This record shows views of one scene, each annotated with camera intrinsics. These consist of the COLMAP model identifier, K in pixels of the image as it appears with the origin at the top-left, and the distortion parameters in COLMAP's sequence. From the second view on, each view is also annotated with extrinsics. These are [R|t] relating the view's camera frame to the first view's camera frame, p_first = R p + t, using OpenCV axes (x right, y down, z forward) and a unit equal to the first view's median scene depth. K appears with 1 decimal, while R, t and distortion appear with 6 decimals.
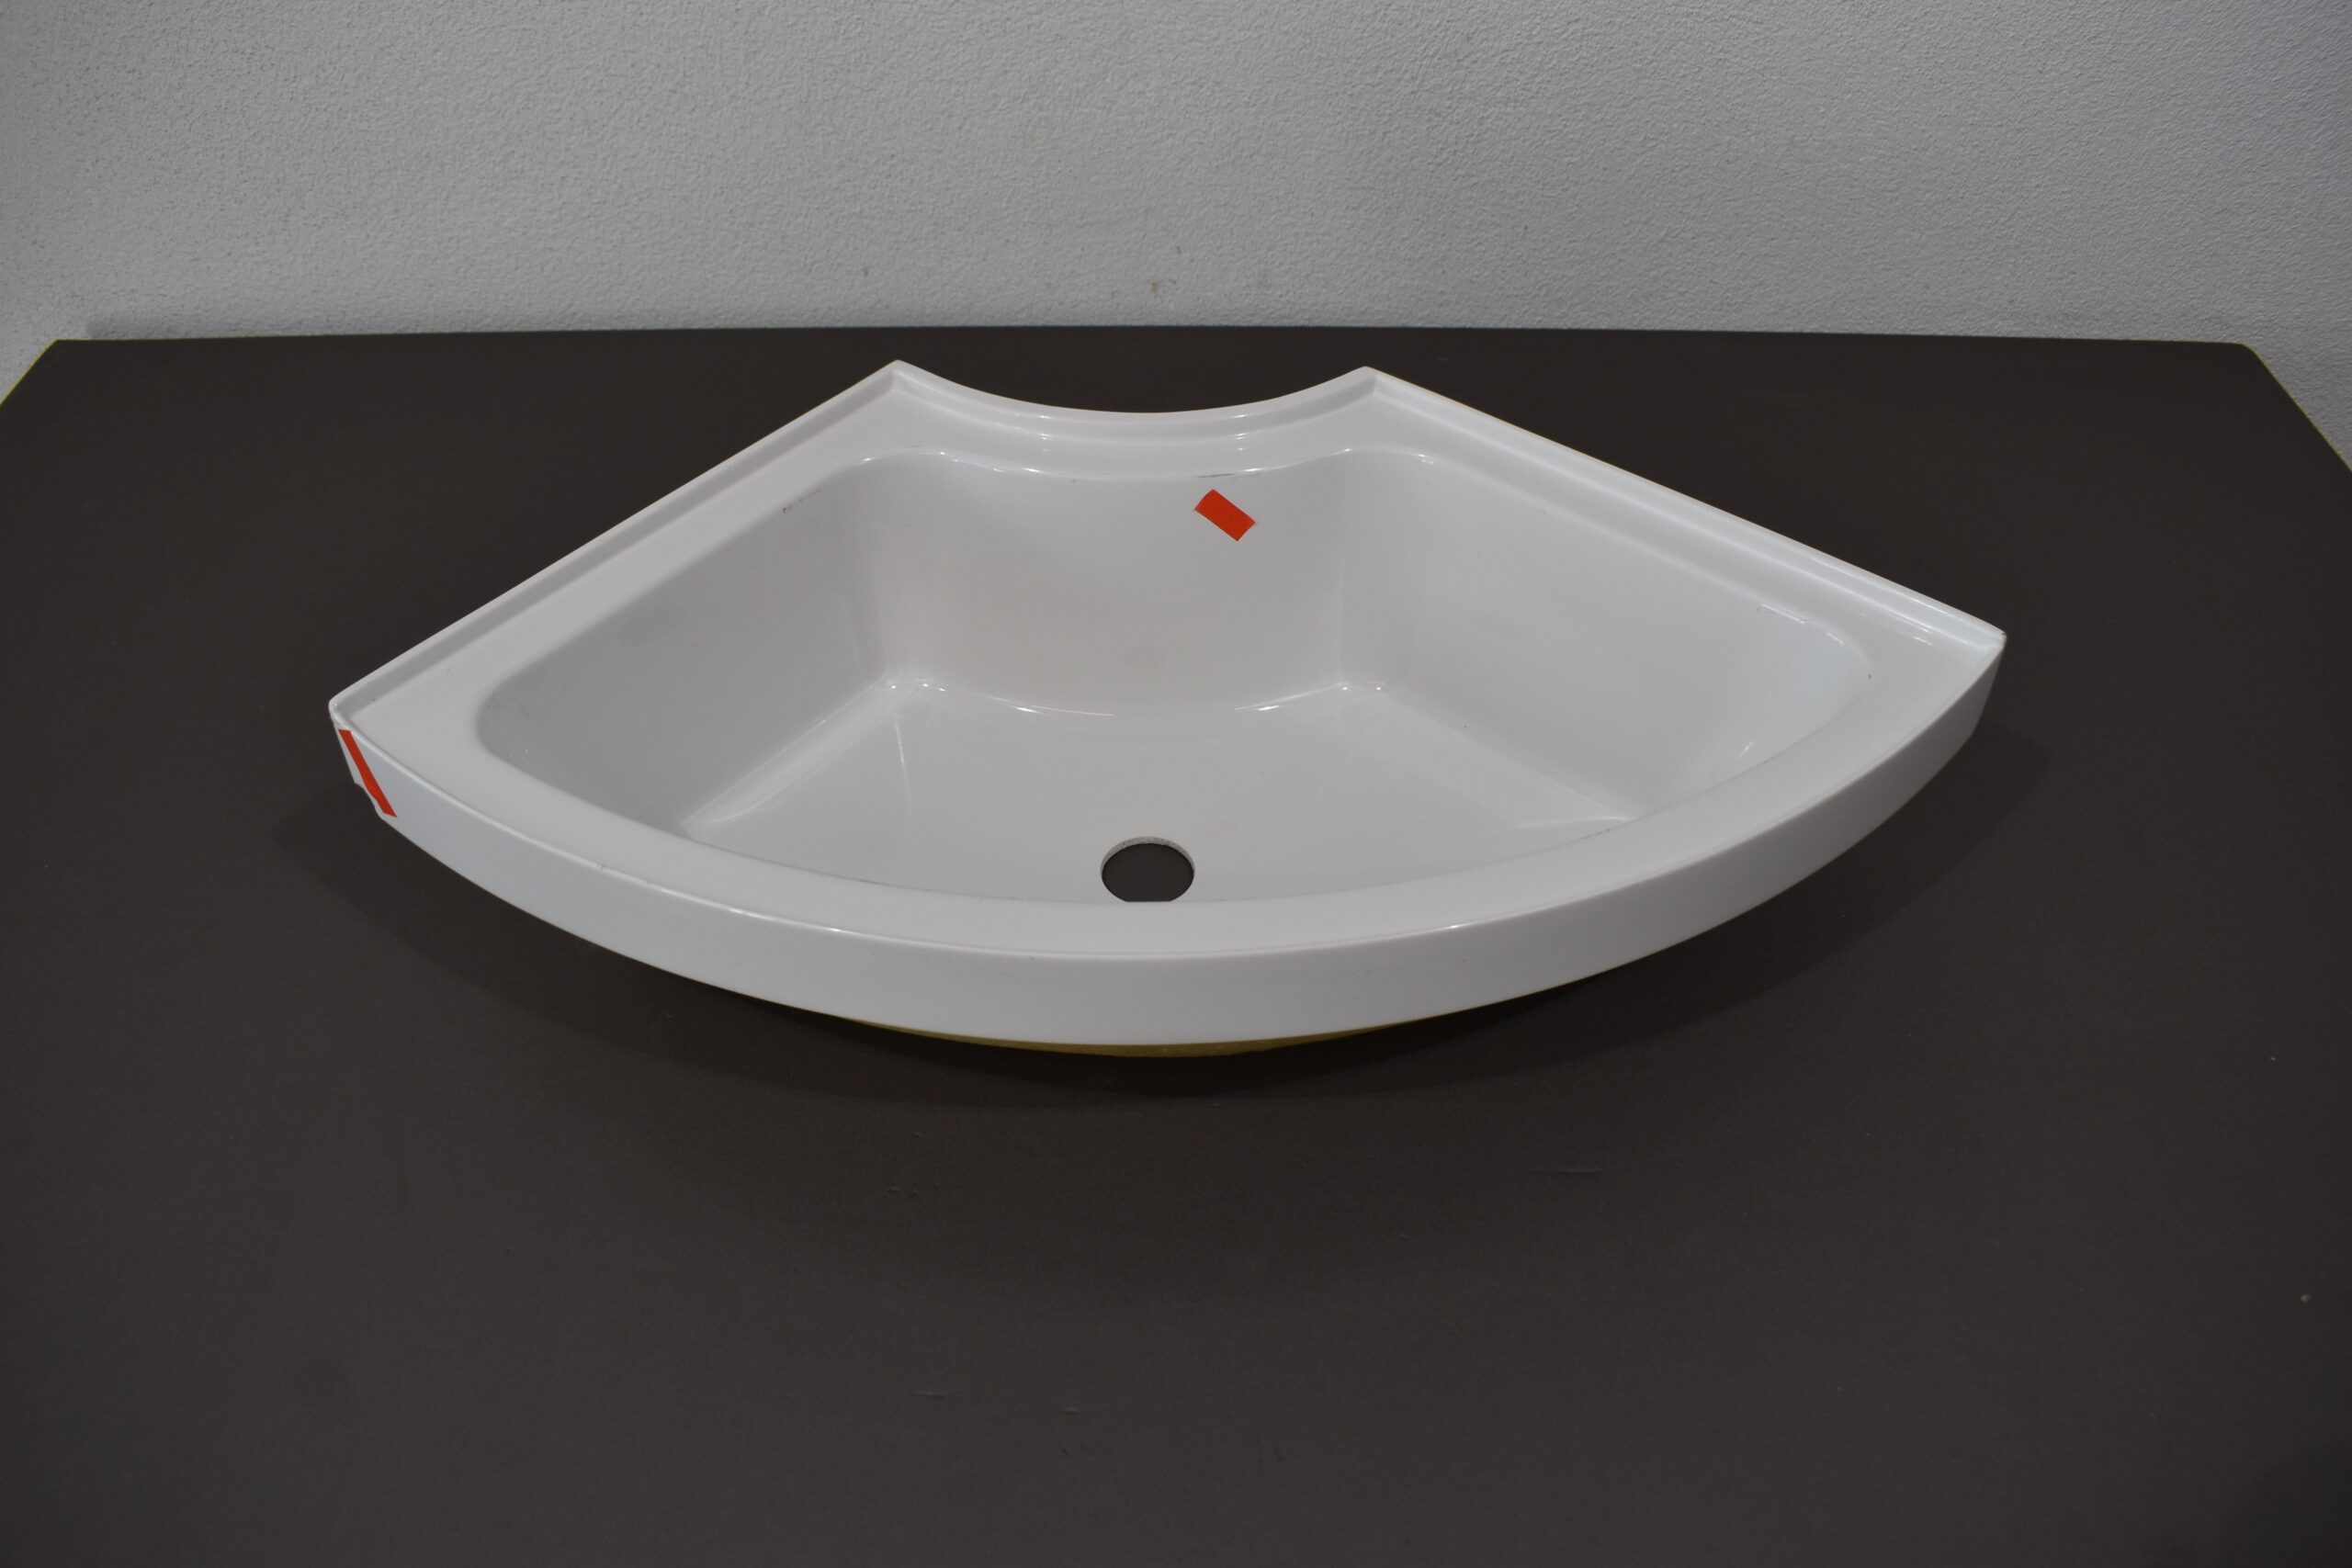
lens RADIAL K [[1911.6, 0, 1166.1], [0, 1911.6, 790.2], [0, 0, 1]] dist [-0.096575, 0.015439]
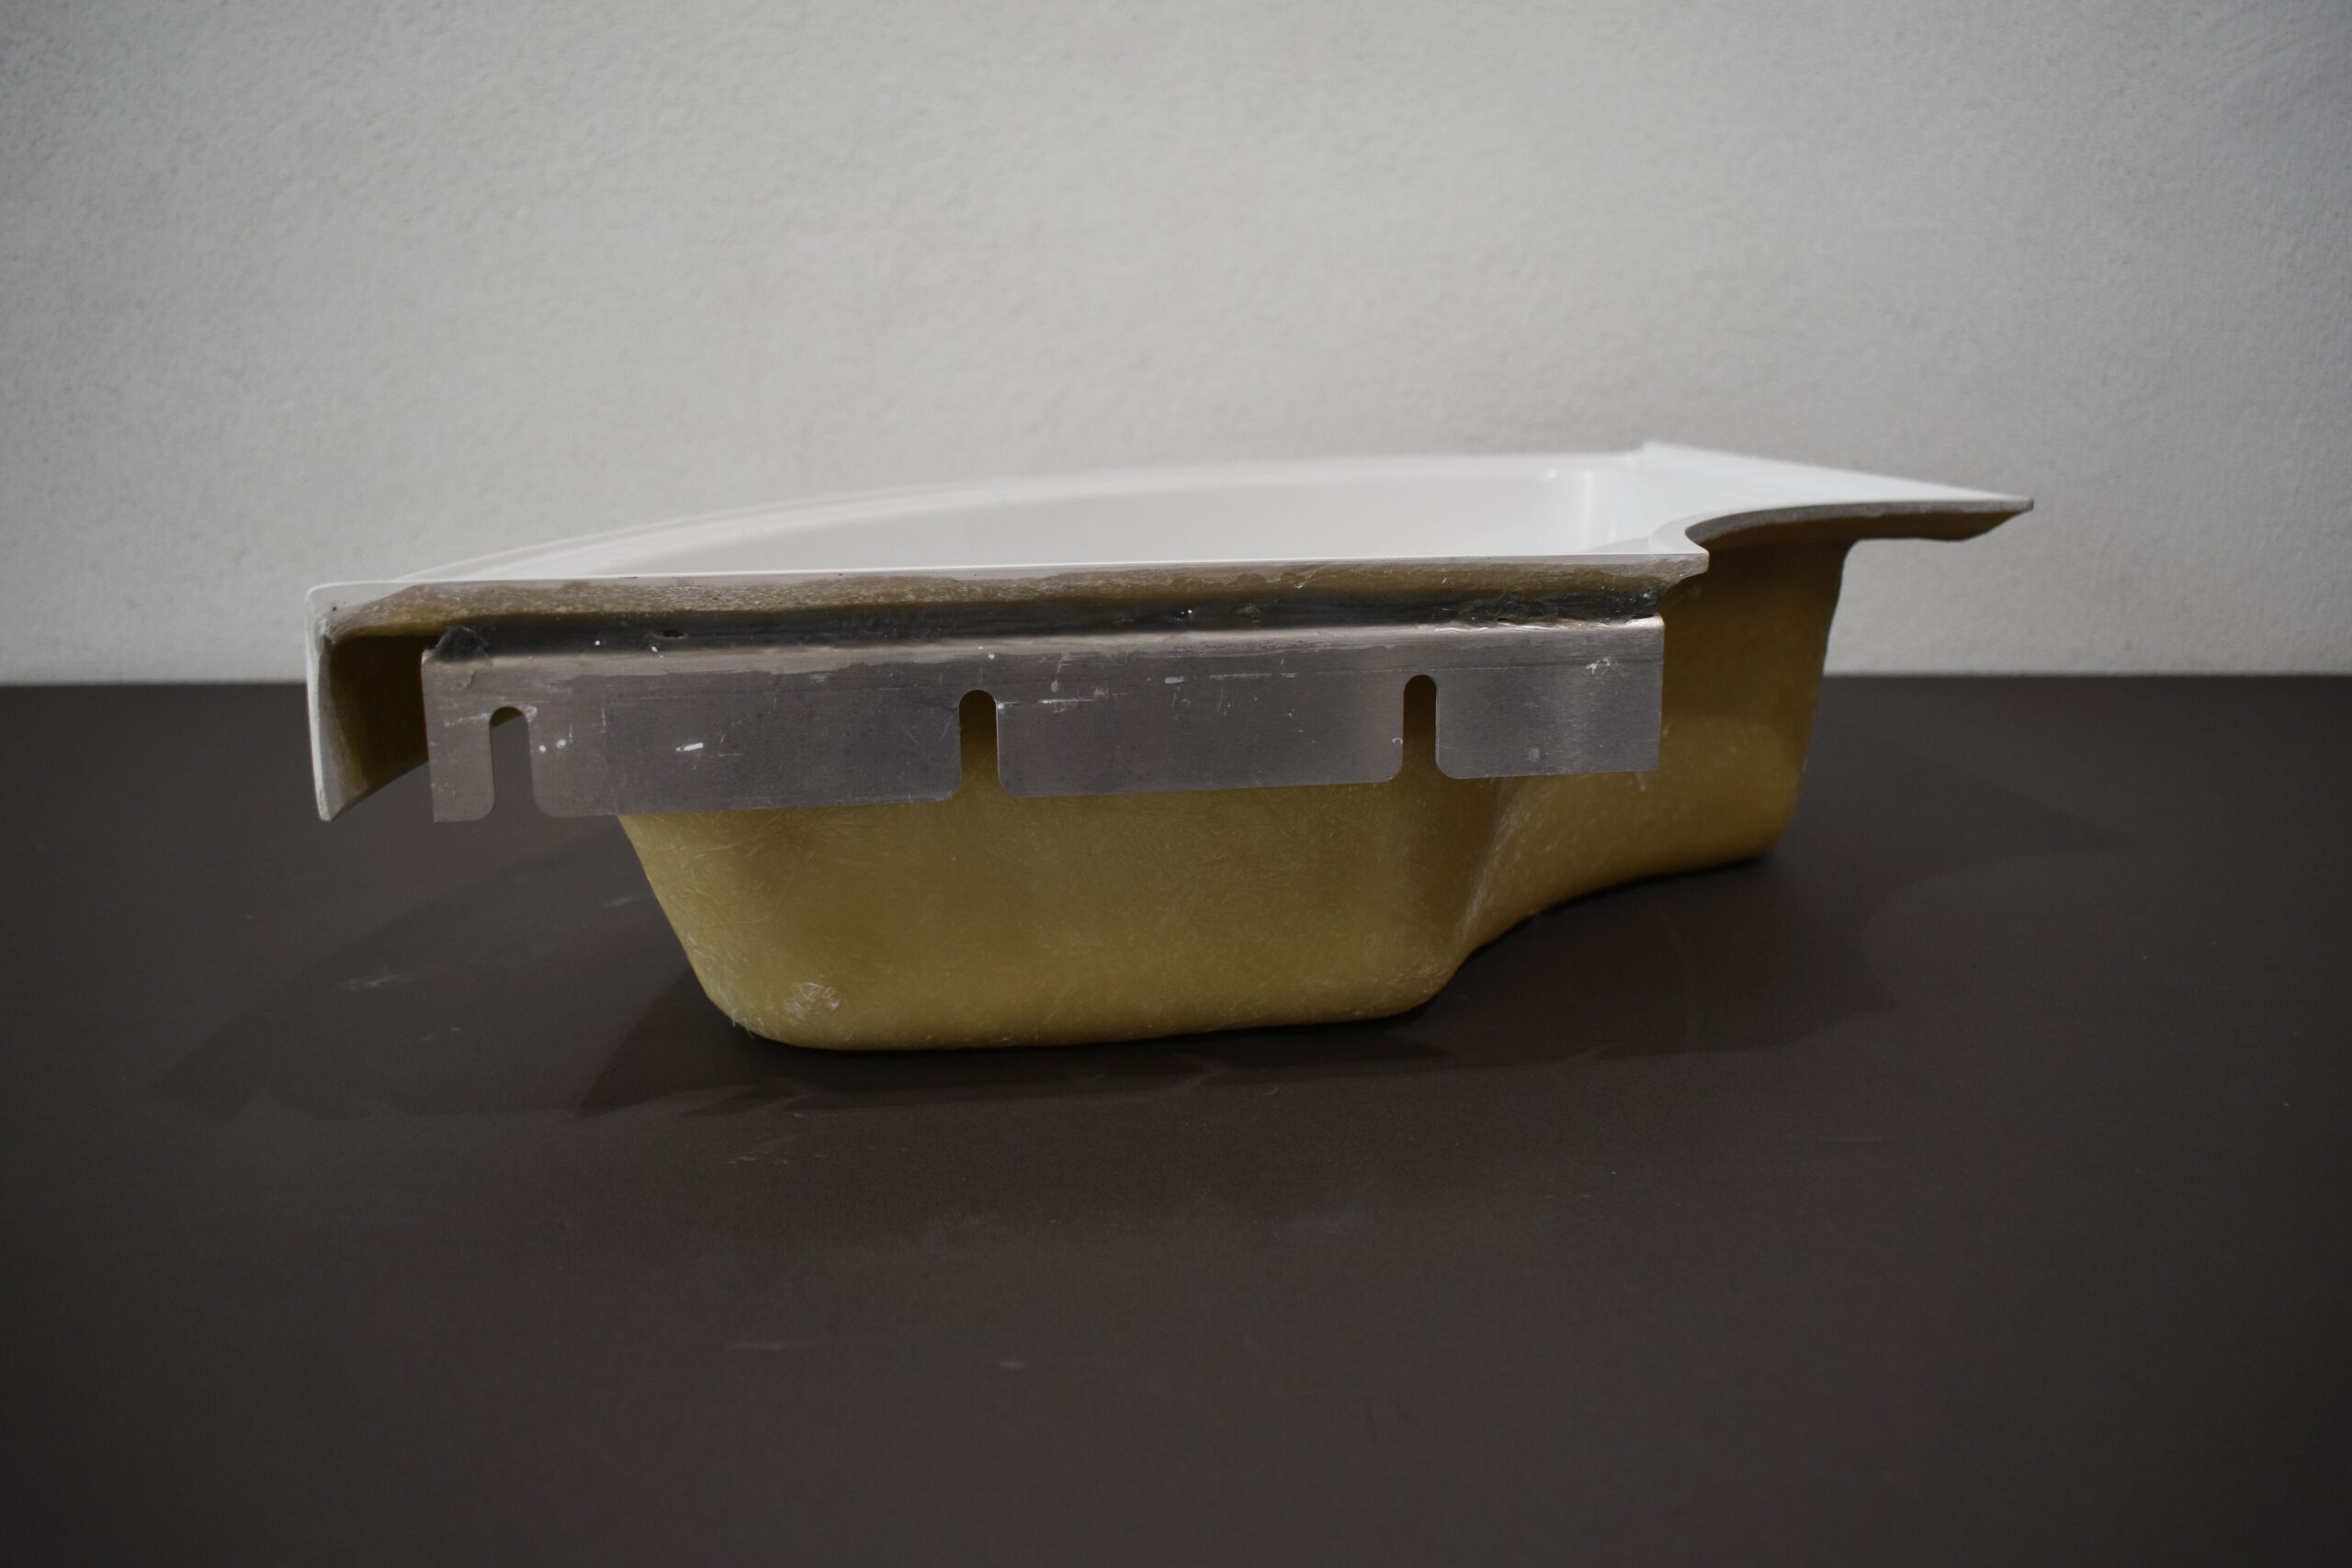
lens RADIAL K [[1911.6, 0, 1176.3], [0, 1911.6, 737.5], [0, 0, 1]] dist [-0.096575, 0.015439]
pose [[0.999913, -0.008778, -0.009862, 0.002361], [0.002152, 0.845350, -0.534208, 0.270468], [0.013026, 0.534140, 0.845296, 0.270535]]
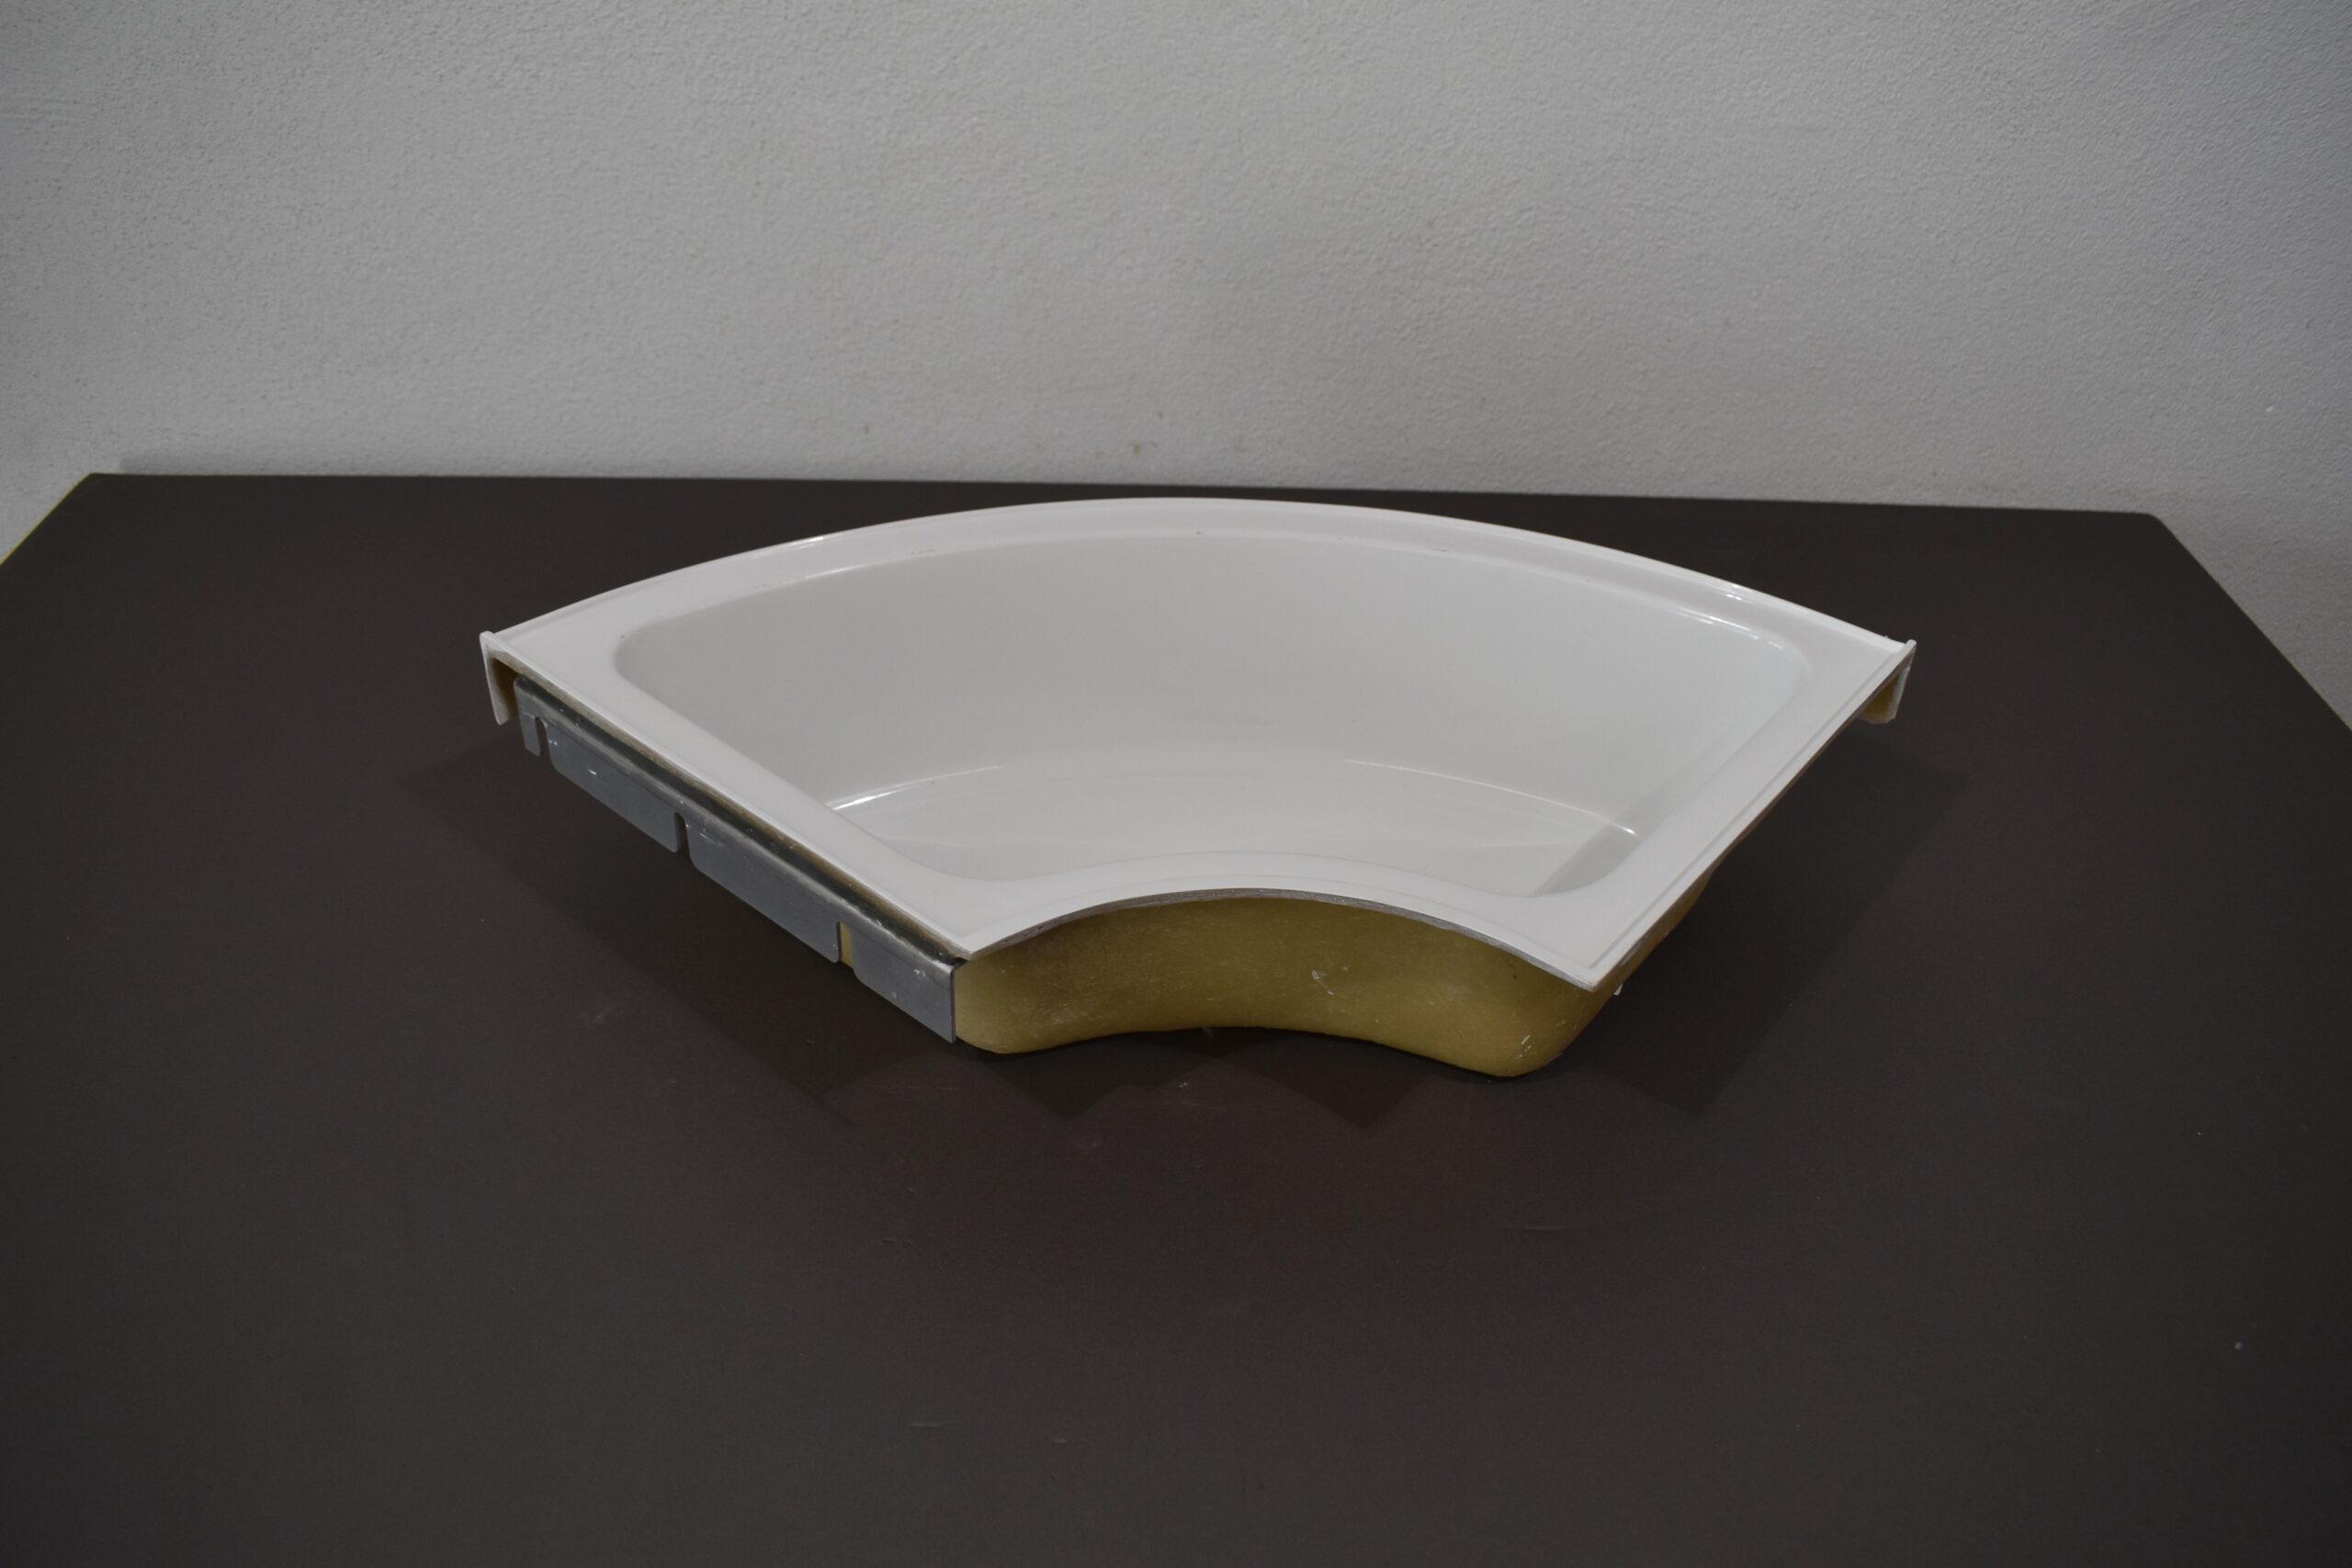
lens RADIAL K [[1911.6, 0, 1172.5], [0, 1911.6, 766.0], [0, 0, 1]] dist [-0.096575, 0.015439]
pose [[0.999572, 0.014268, 0.025526, -0.011506], [-0.010698, 0.990804, -0.134880, 0.058900], [-0.027216, 0.134549, 0.990533, -0.040350]]
